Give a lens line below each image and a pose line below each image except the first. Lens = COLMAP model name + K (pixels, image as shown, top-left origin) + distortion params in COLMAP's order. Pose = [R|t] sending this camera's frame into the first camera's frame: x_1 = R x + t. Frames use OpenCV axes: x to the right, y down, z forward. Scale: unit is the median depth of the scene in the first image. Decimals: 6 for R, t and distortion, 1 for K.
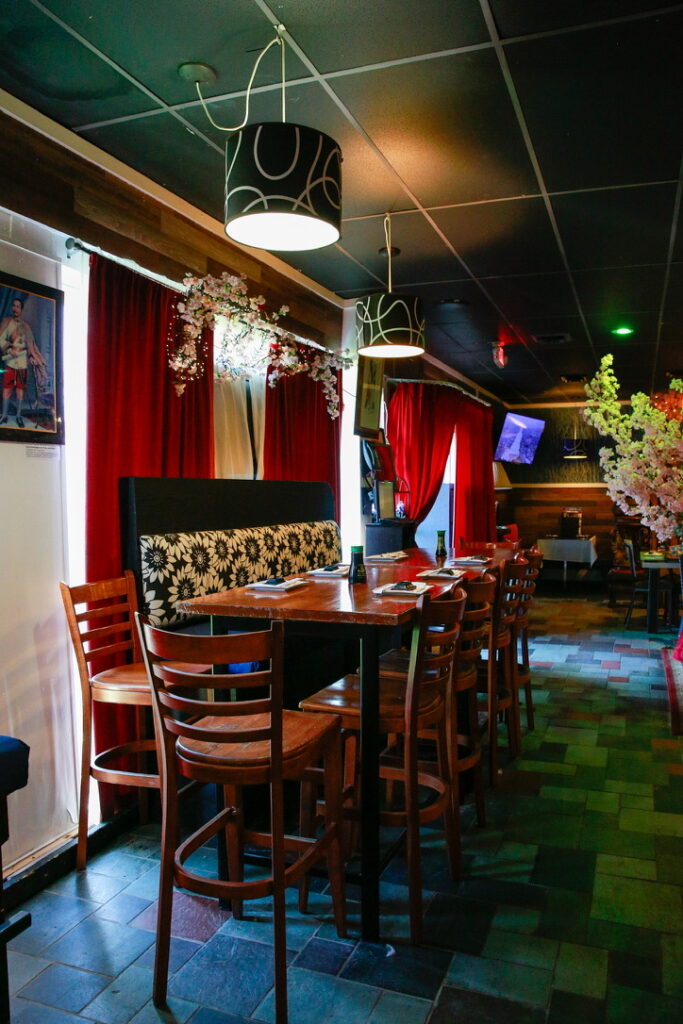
lens RADIAL K [[683.3, 0, 341.5], [0, 683.3, 512.0], [0, 0, 1]] dist [-0.100887, 0.070550]
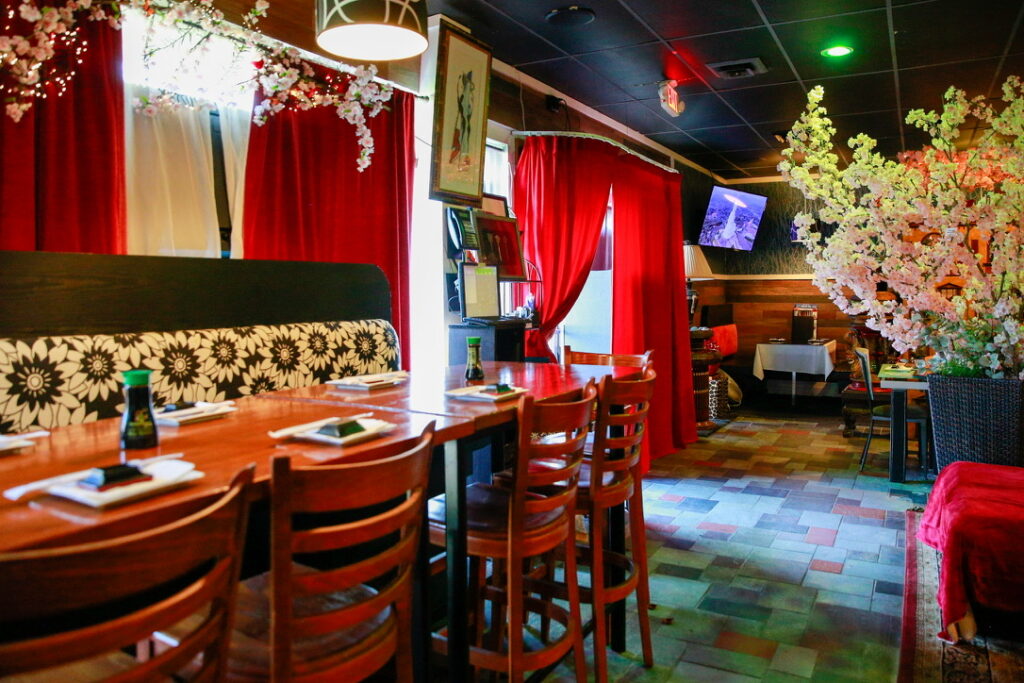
lens RADIAL K [[686.4, 0, 509.9], [0, 686.4, 279.5], [0, 0, 1]] dist [-0.043761, 0.009379]
pose [[0.991578, -0.000662, -0.129506, 0.167478], [-0.004911, 0.999076, -0.042708, 0.000690], [0.129415, 0.042985, 0.990658, 0.257620]]
